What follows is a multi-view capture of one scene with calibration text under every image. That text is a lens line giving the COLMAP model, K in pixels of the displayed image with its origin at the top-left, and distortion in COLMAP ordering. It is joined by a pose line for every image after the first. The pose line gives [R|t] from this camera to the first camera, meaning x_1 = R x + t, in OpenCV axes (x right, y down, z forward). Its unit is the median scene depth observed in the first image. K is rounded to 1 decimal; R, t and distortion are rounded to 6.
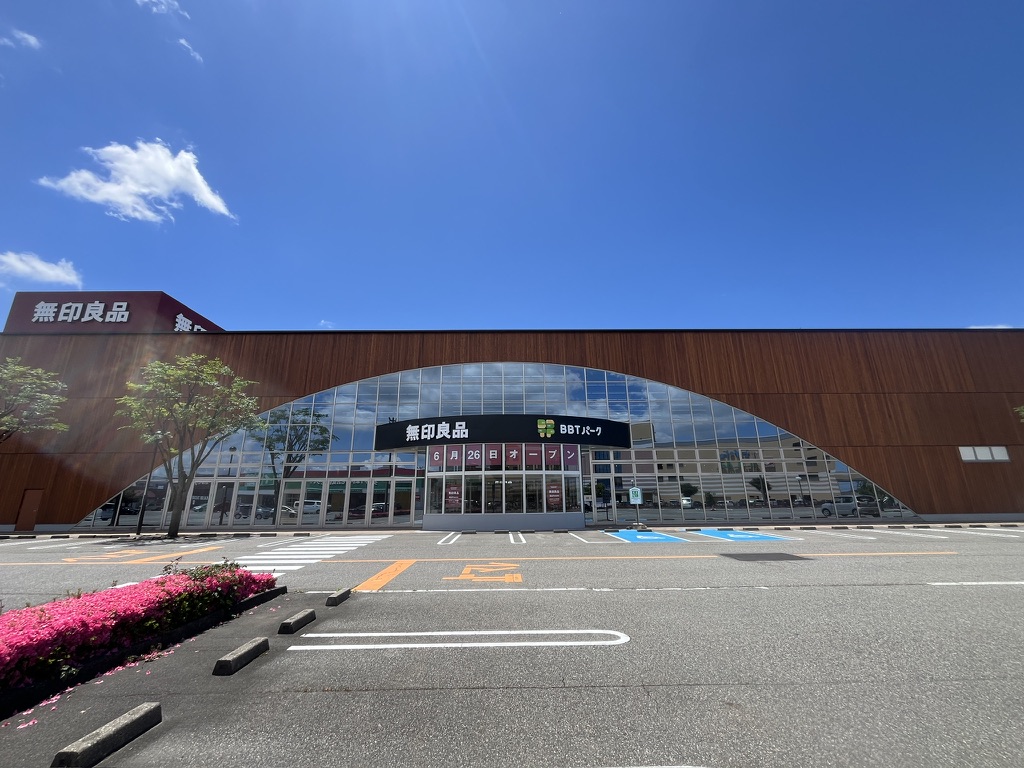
lens RADIAL K [[411.1, 0, 513.3], [0, 411.1, 384.3], [0, 0, 1]] dist [-0.001182, 0.000018]
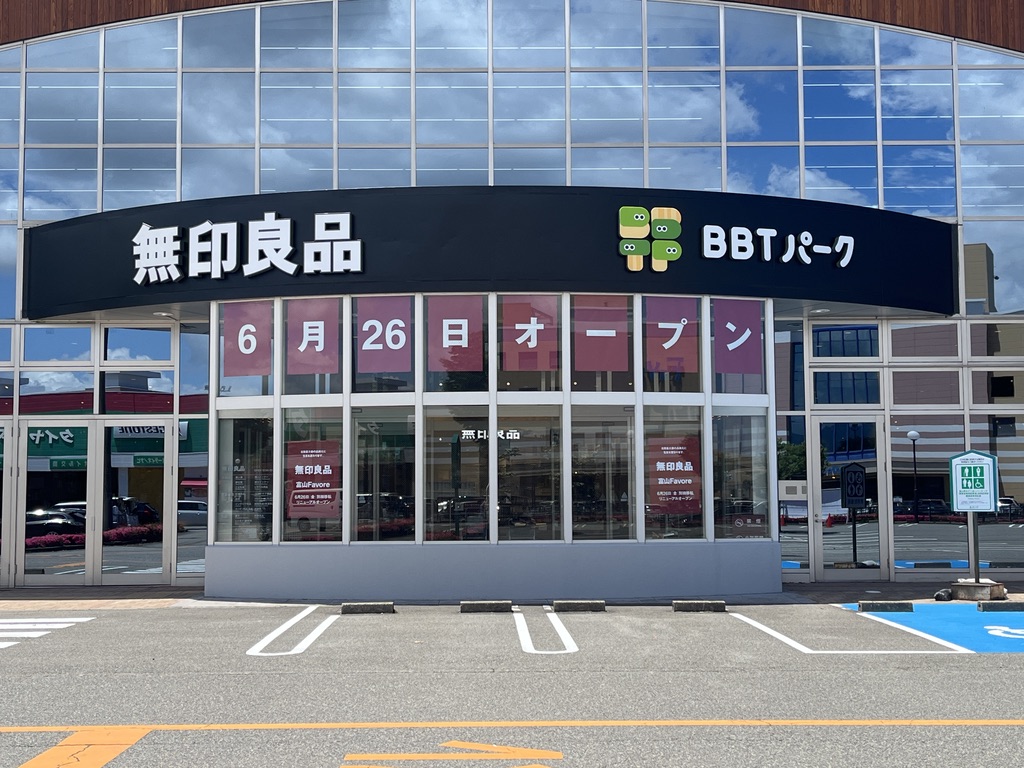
lens RADIAL K [[1341.5, 0, 511.2], [0, 1341.5, 383.3], [0, 0, 1]] dist [0.041564, 0.000000]
pose [[0.999970, 0.004515, -0.006231, -0.005481], [-0.003235, 0.981411, 0.191890, 0.031307], [0.006981, -0.191864, 0.981397, 0.117624]]
